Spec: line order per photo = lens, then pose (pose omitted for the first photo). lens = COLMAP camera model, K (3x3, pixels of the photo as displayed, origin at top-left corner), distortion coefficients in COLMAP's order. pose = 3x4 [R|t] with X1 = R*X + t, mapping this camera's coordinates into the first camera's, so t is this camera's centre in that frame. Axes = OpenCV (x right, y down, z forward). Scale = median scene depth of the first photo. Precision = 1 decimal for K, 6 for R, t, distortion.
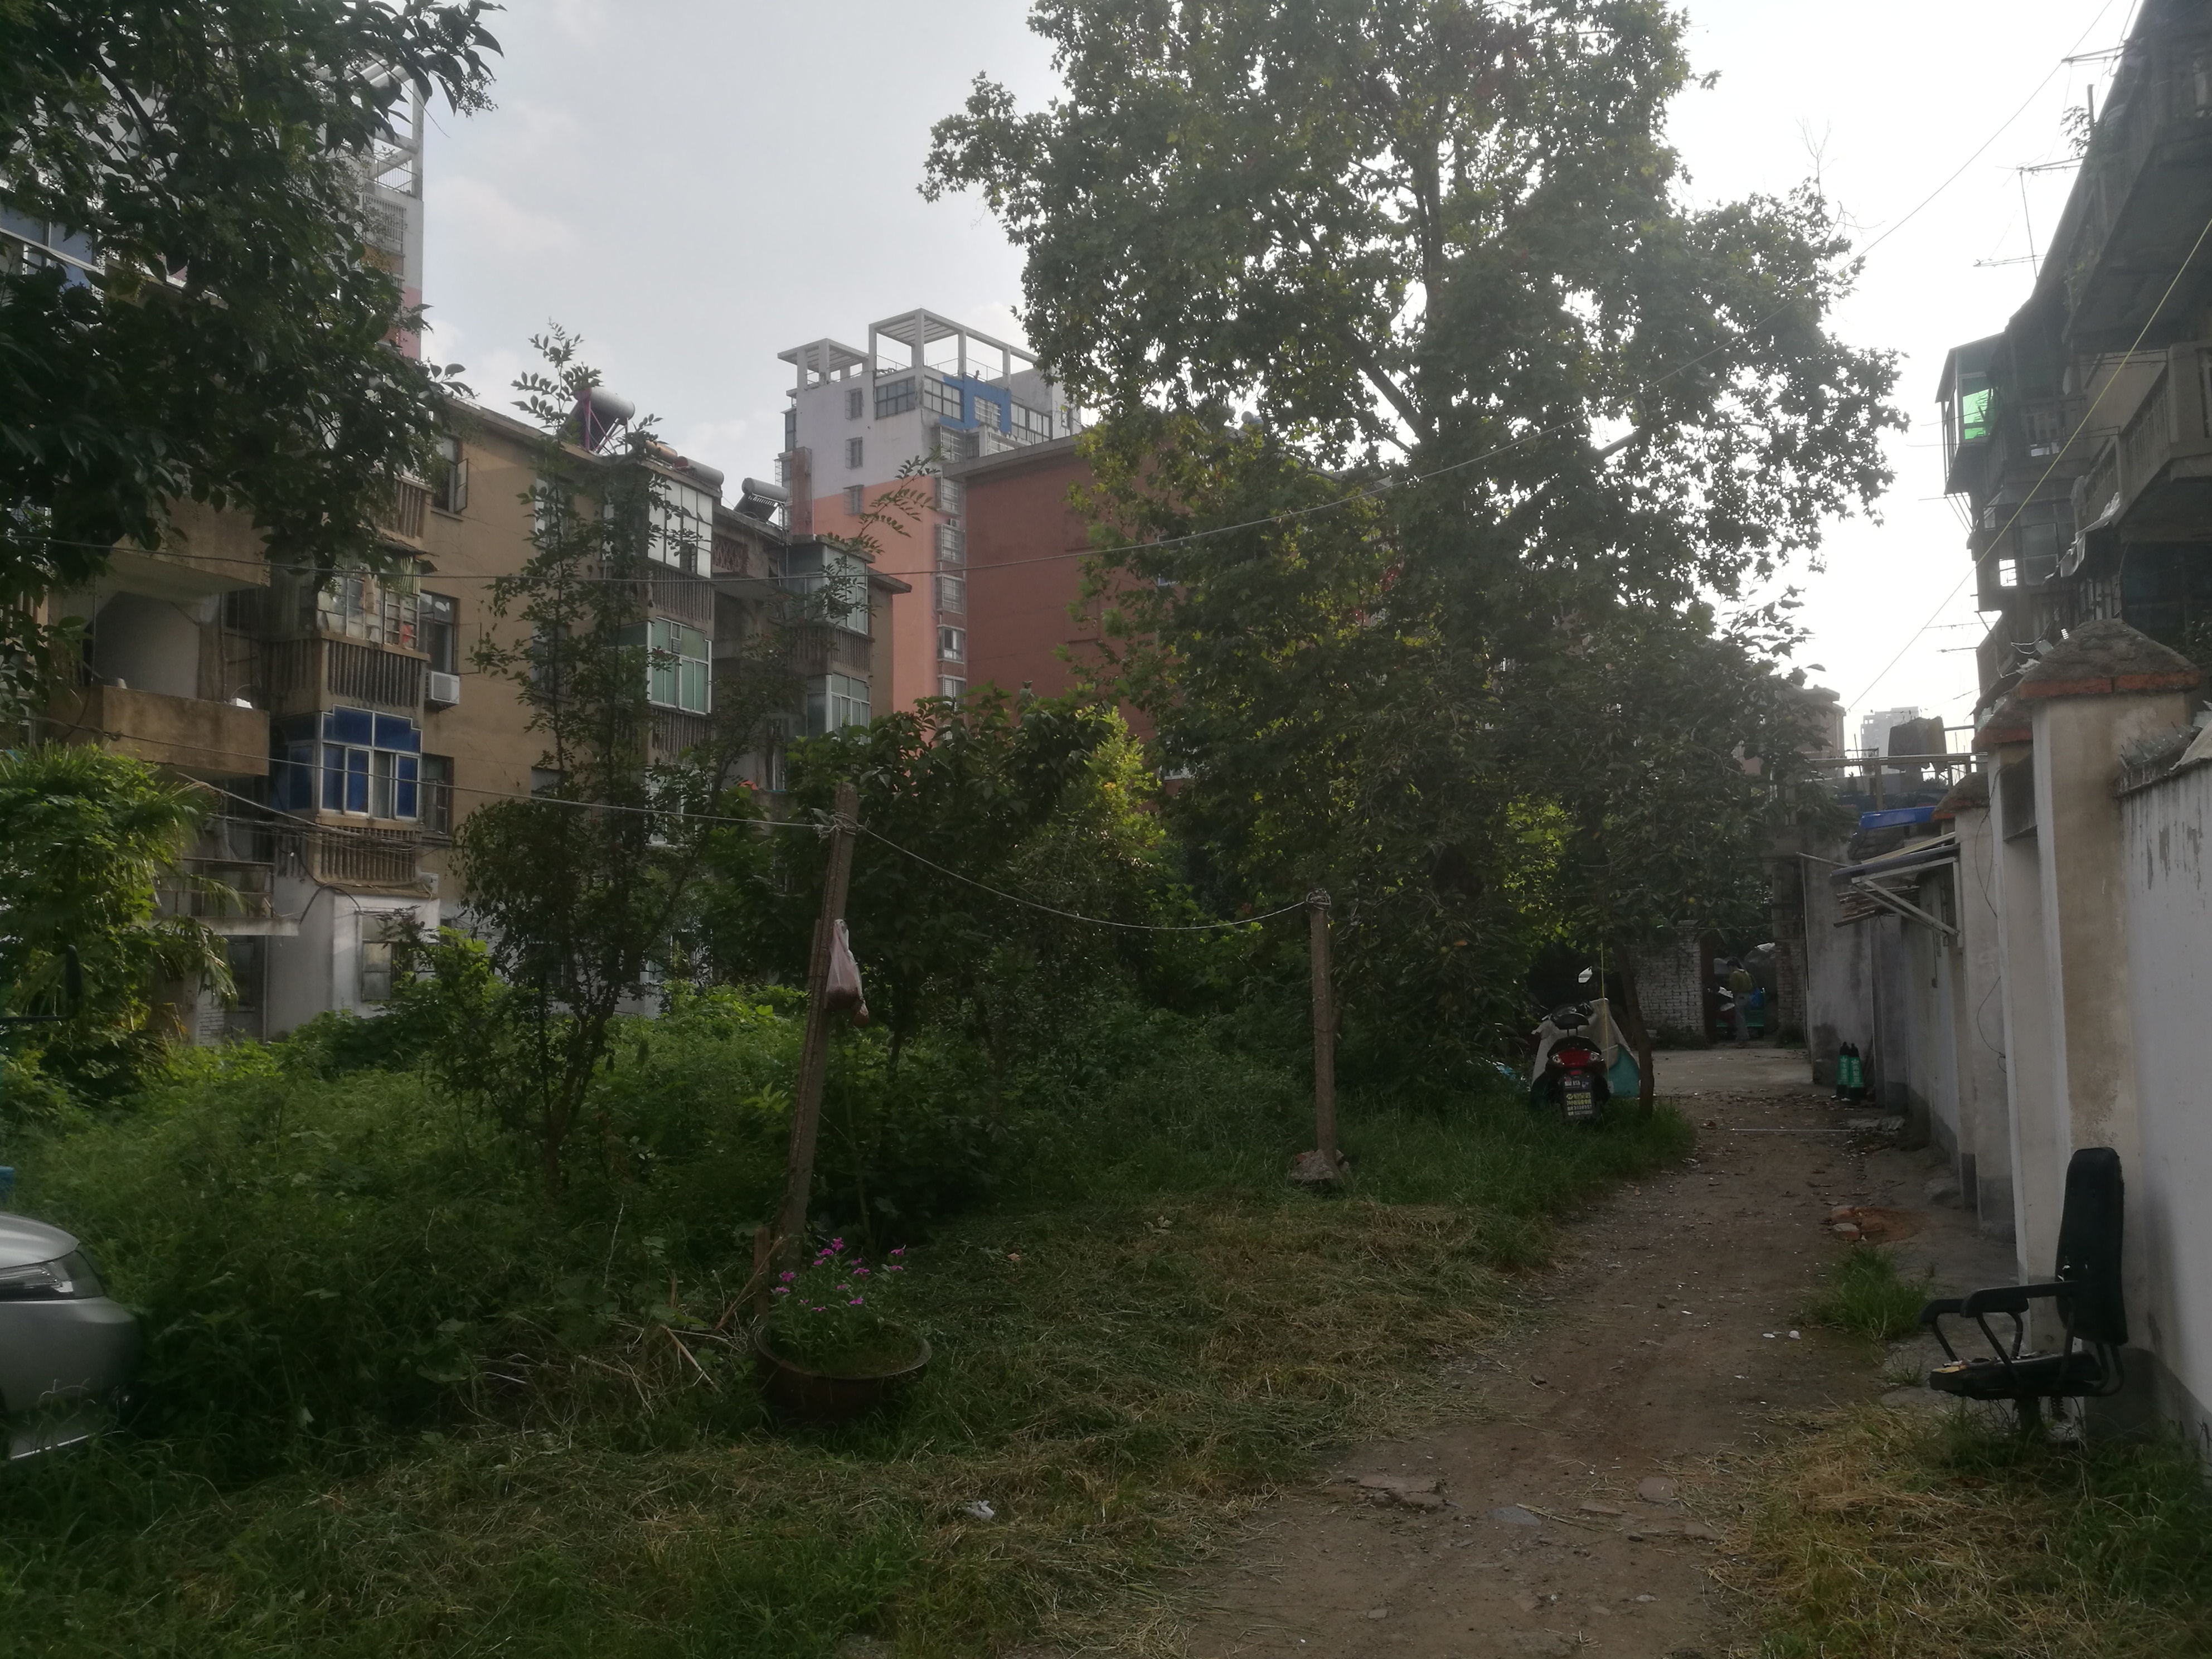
lens RADIAL K [[1776.6, 0, 1106.0], [0, 1776.6, 829.5], [0, 0, 1]] dist [-0.012546, 0.045822]
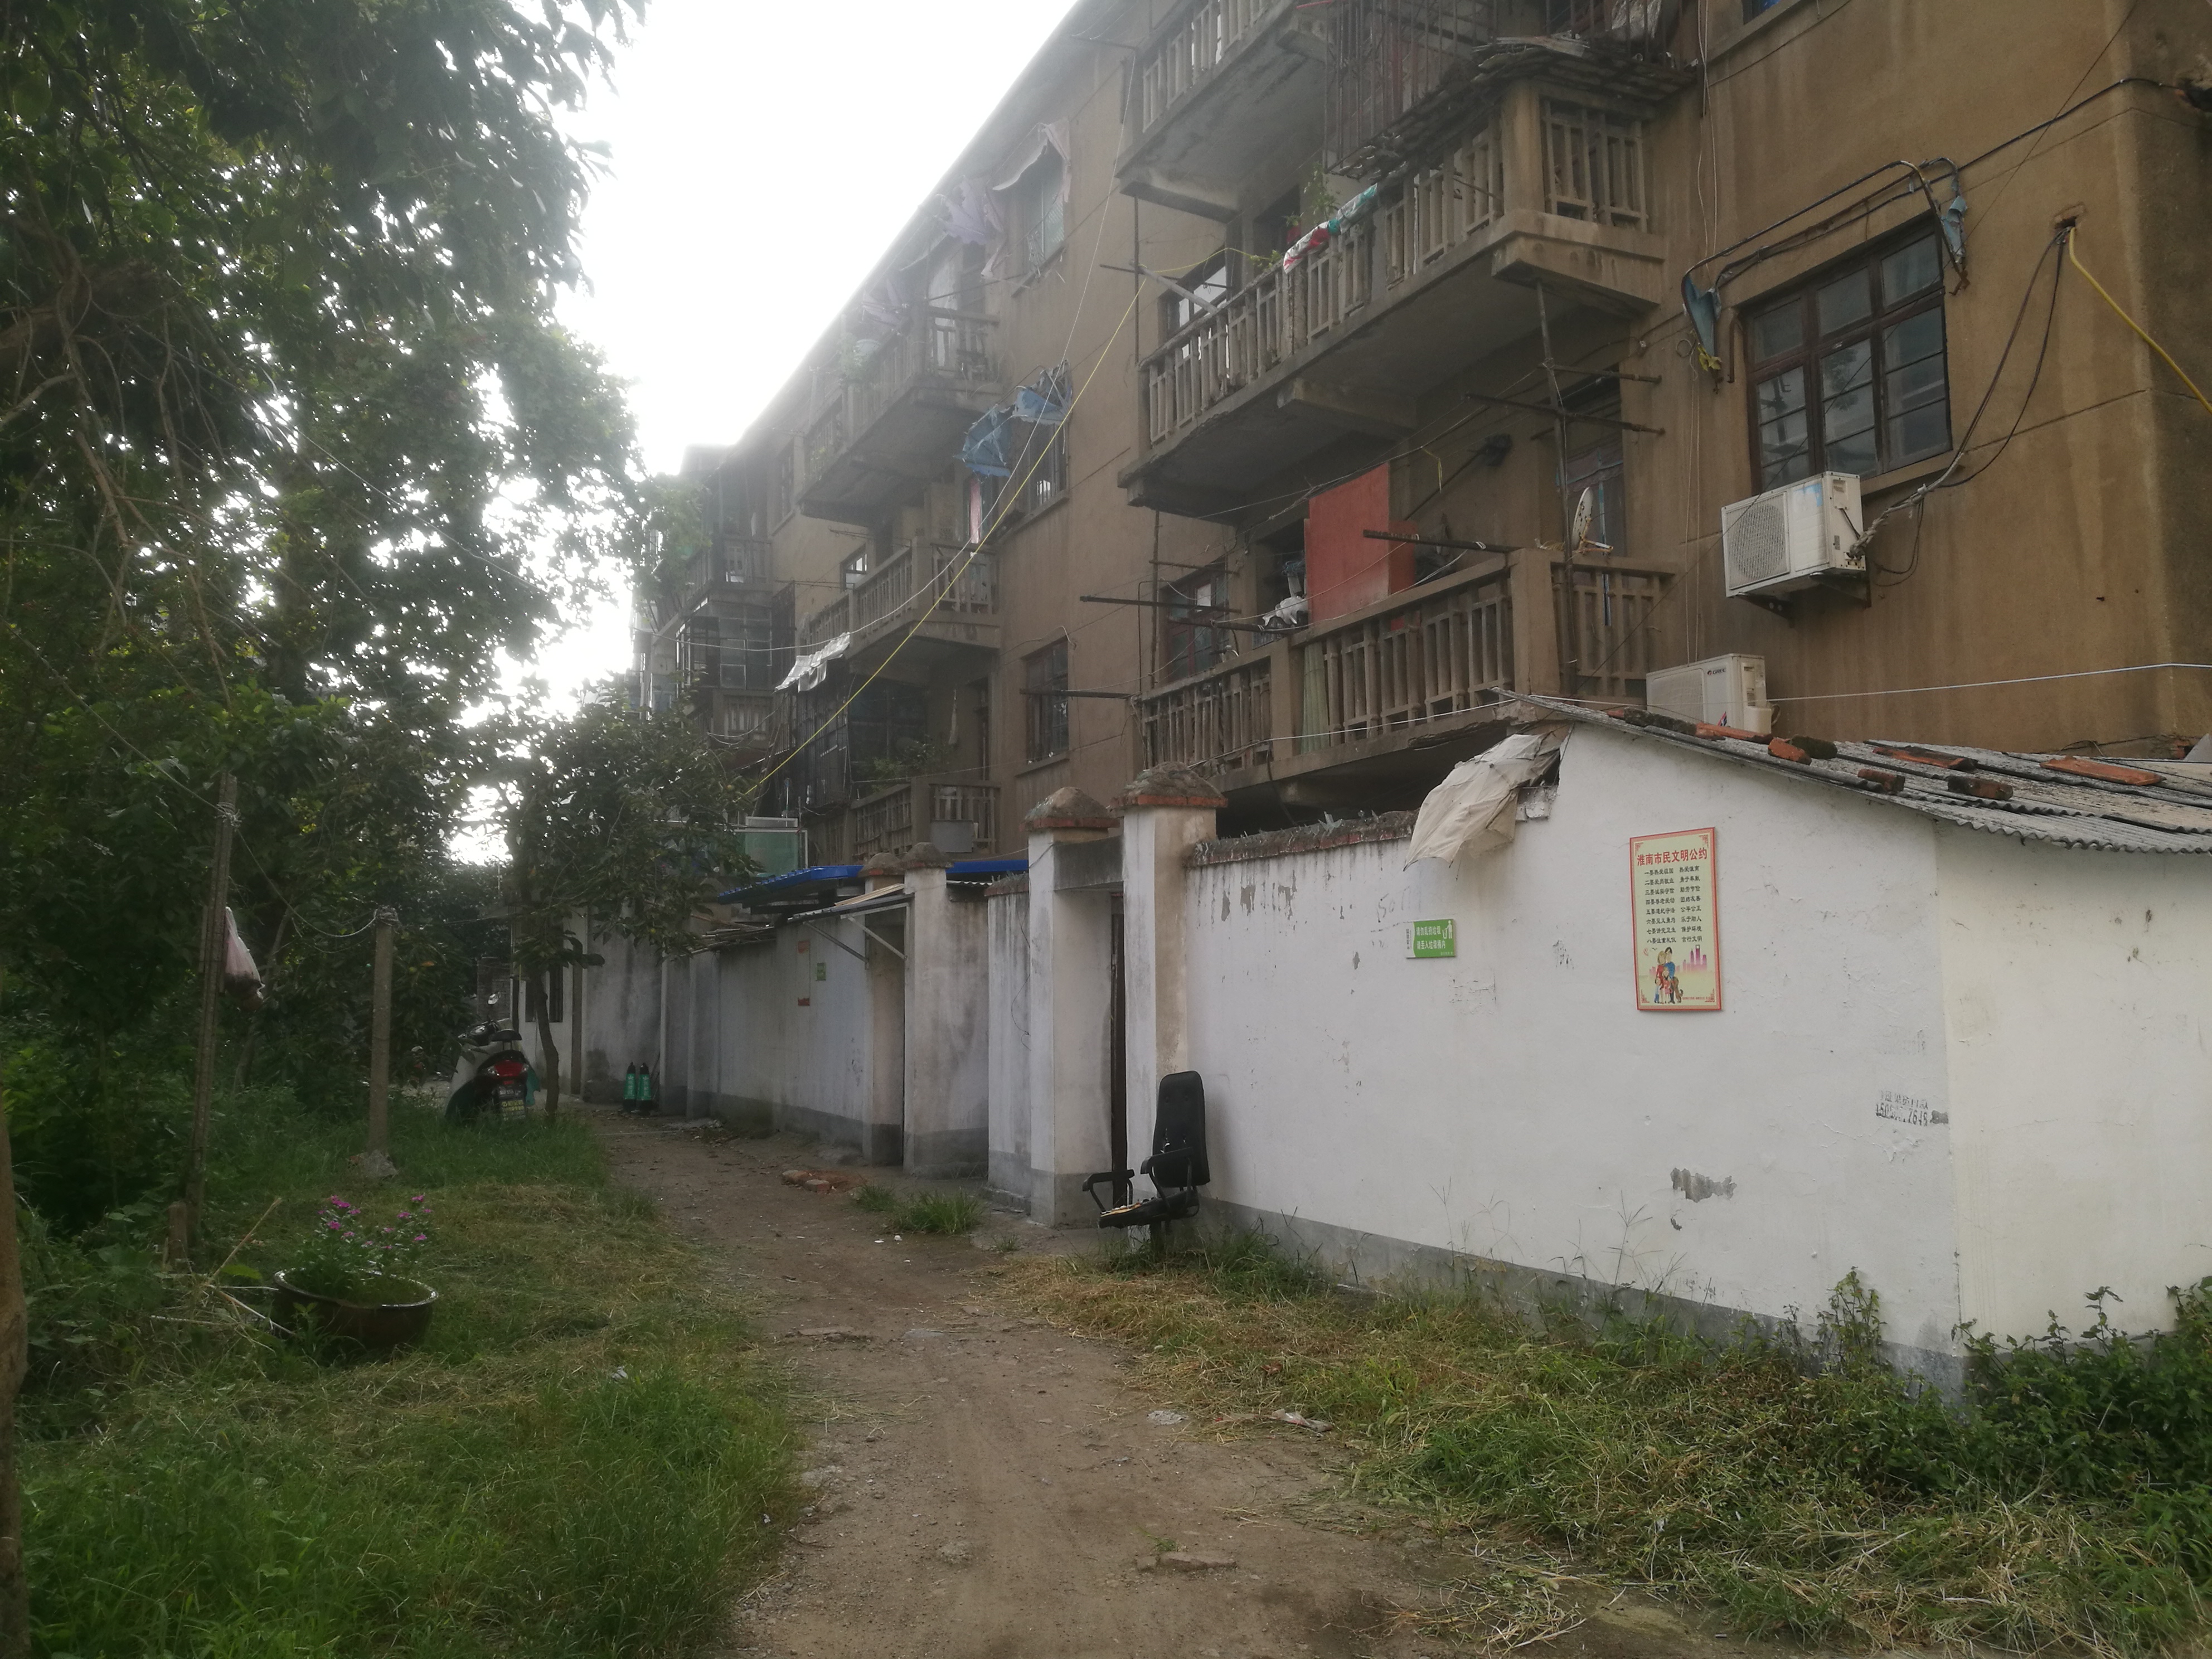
lens RADIAL K [[1736.8, 0, 1109.0], [0, 1736.8, 817.2], [0, 0, 1]] dist [0.026327, -0.004841]
pose [[0.708567, 0.082884, 0.700758, -0.224787], [-0.056752, 0.996554, -0.060486, 0.013461], [-0.703357, 0.003089, 0.710830, -0.044252]]
